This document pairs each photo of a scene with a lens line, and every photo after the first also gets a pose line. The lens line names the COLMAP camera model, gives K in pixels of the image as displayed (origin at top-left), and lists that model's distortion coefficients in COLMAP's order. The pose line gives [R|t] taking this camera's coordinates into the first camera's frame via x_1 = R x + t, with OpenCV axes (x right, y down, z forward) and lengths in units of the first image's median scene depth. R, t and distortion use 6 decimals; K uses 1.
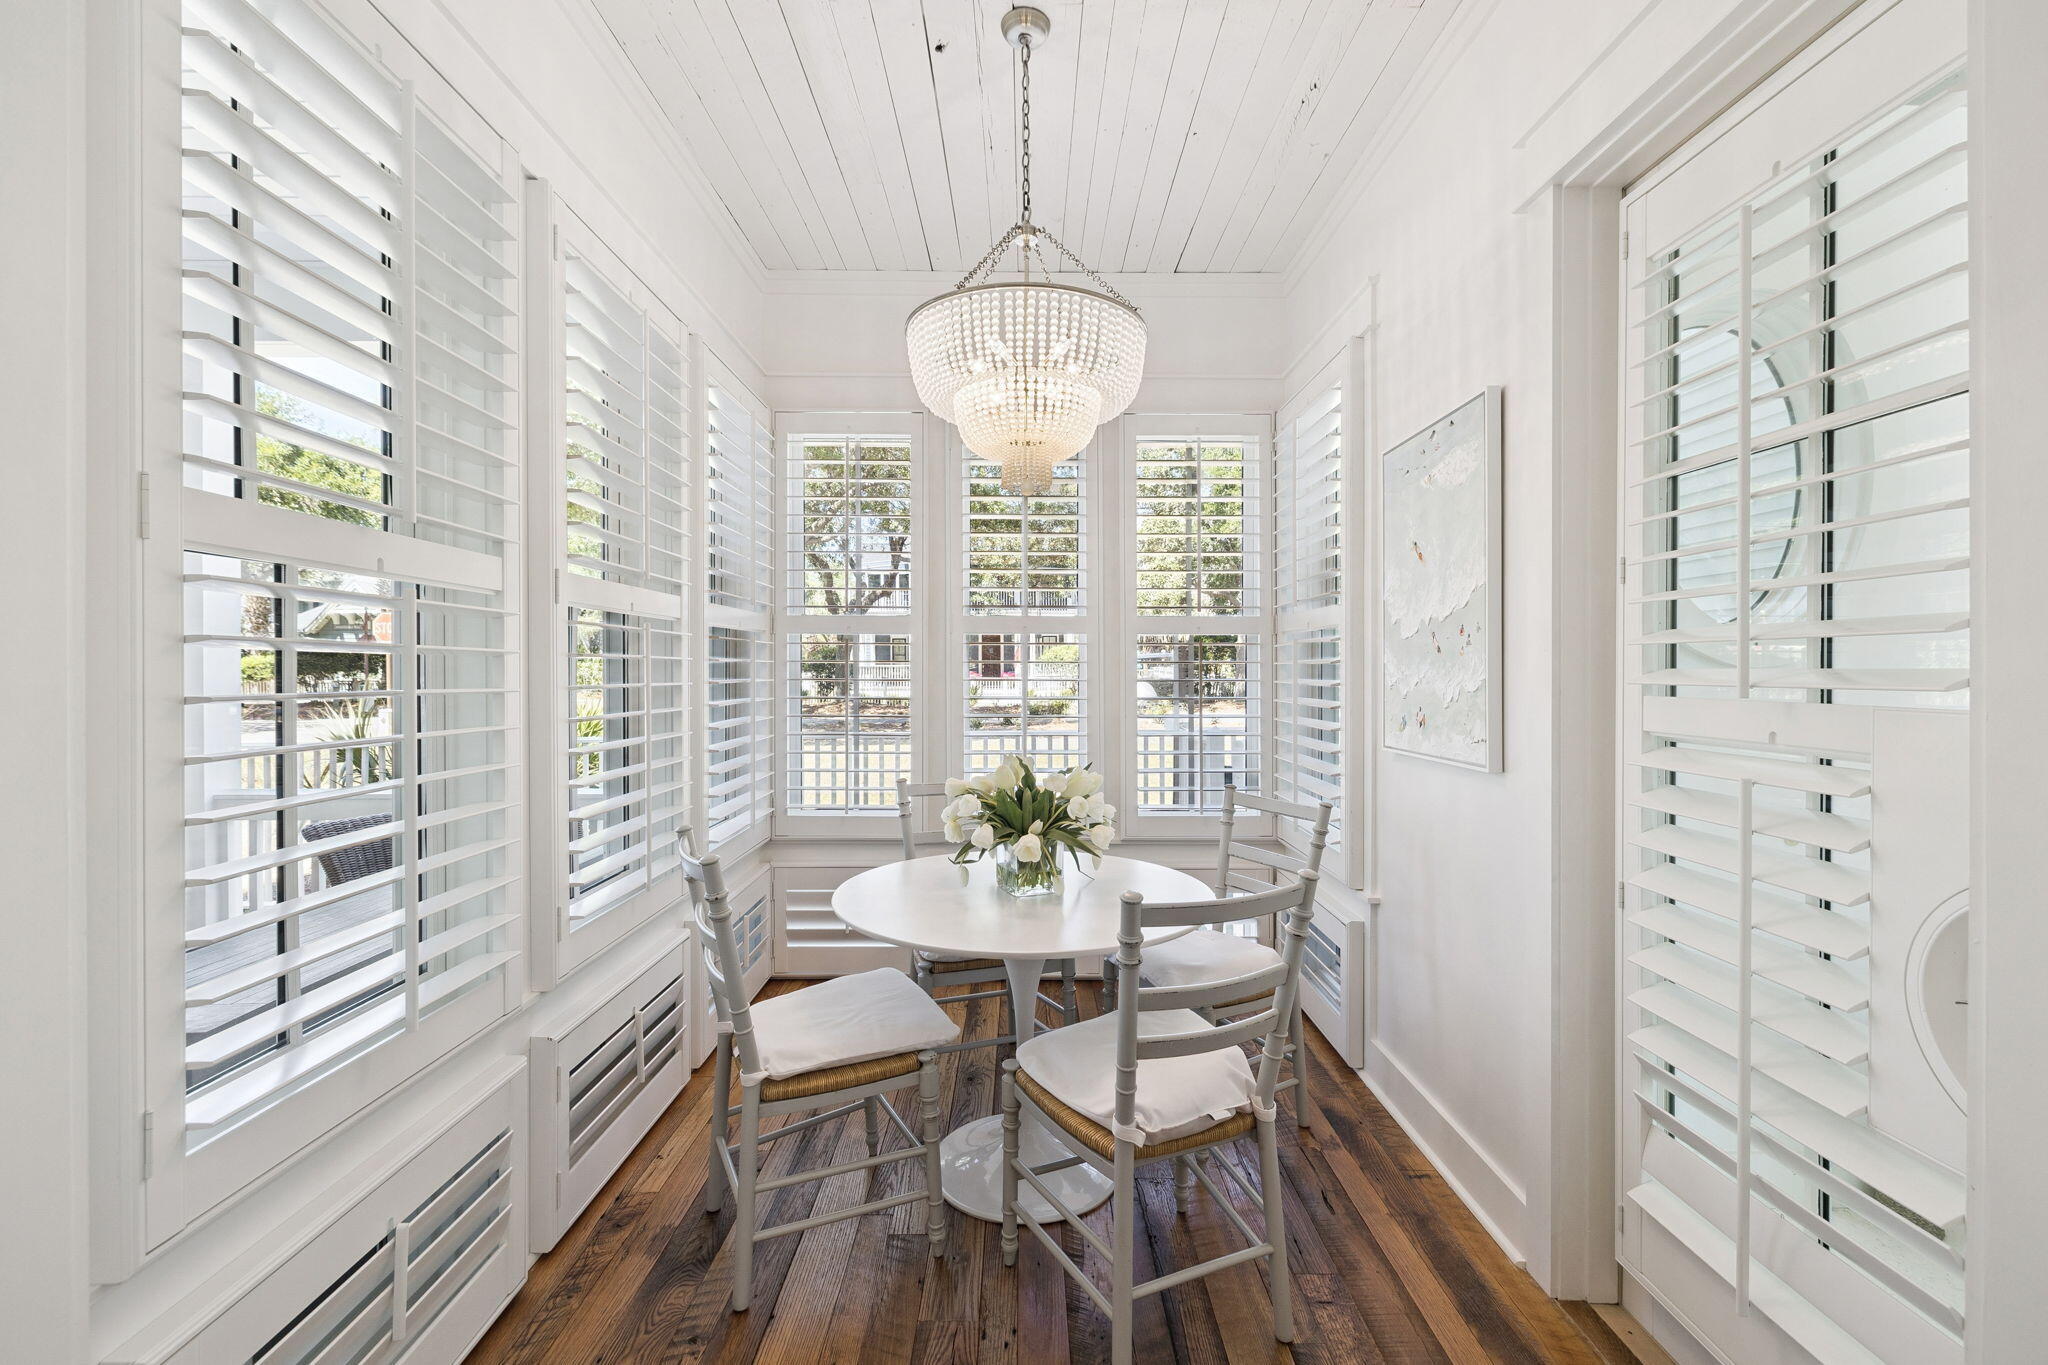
lens RADIAL K [[862.0, 0, 1024.6], [0, 862.0, 676.6], [0, 0, 1]] dist [-0.005924, 0.000199]
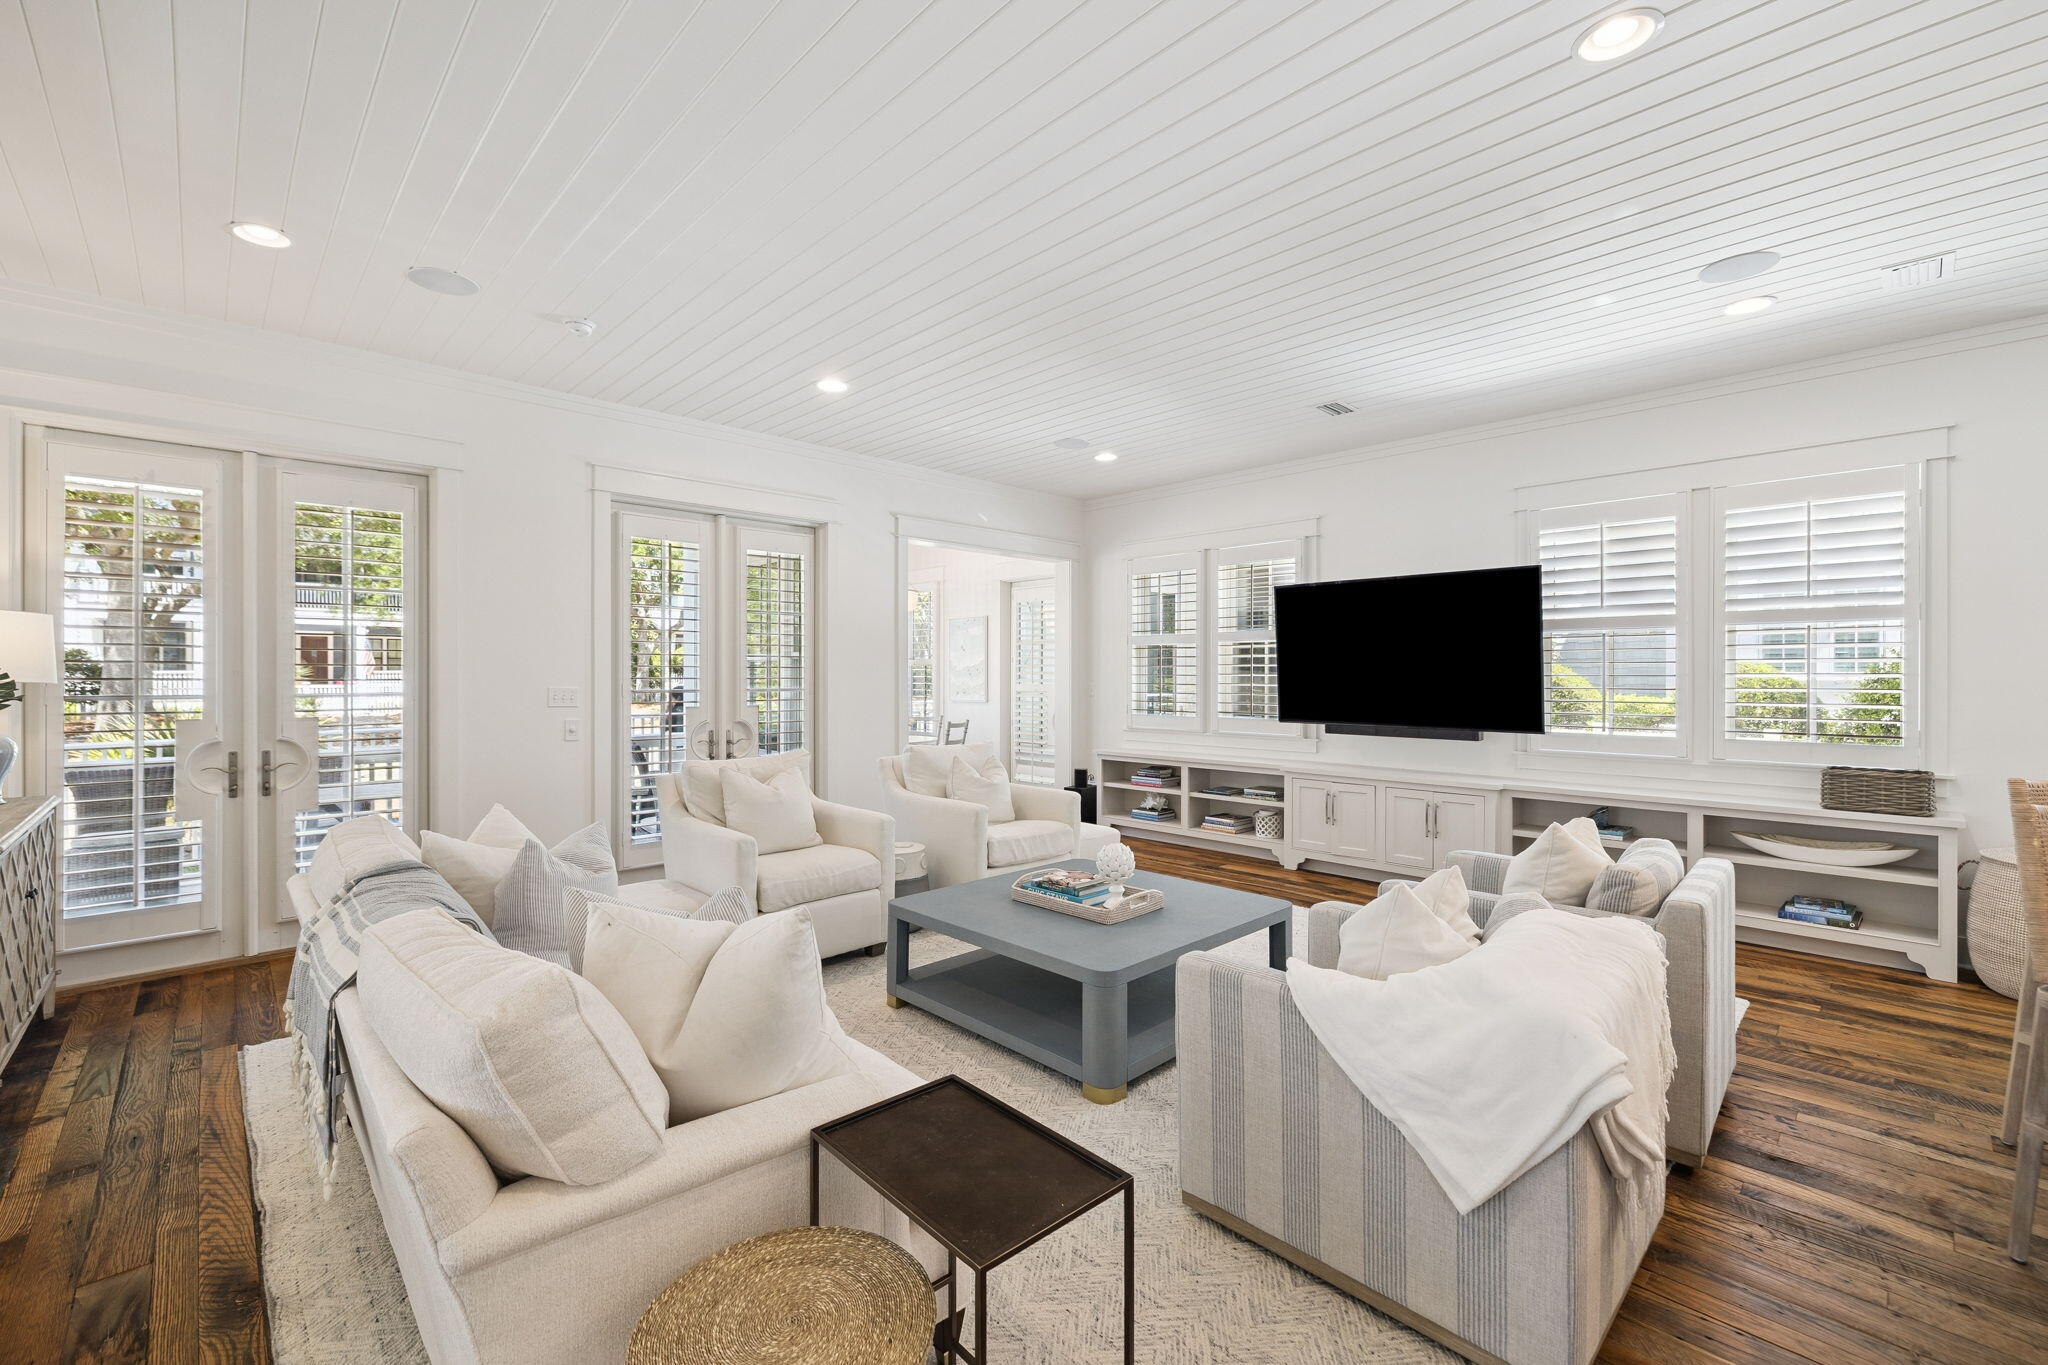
lens RADIAL K [[862.0, 0, 1030.6], [0, 862.0, 679.8], [0, 0, 1]] dist [-0.005924, 0.000199]
pose [[0.724485, 0.000589, 0.689291, -2.575420], [0.002222, 0.999992, -0.003190, 0.011608], [-0.689287, 0.003842, 0.724478, -2.611752]]
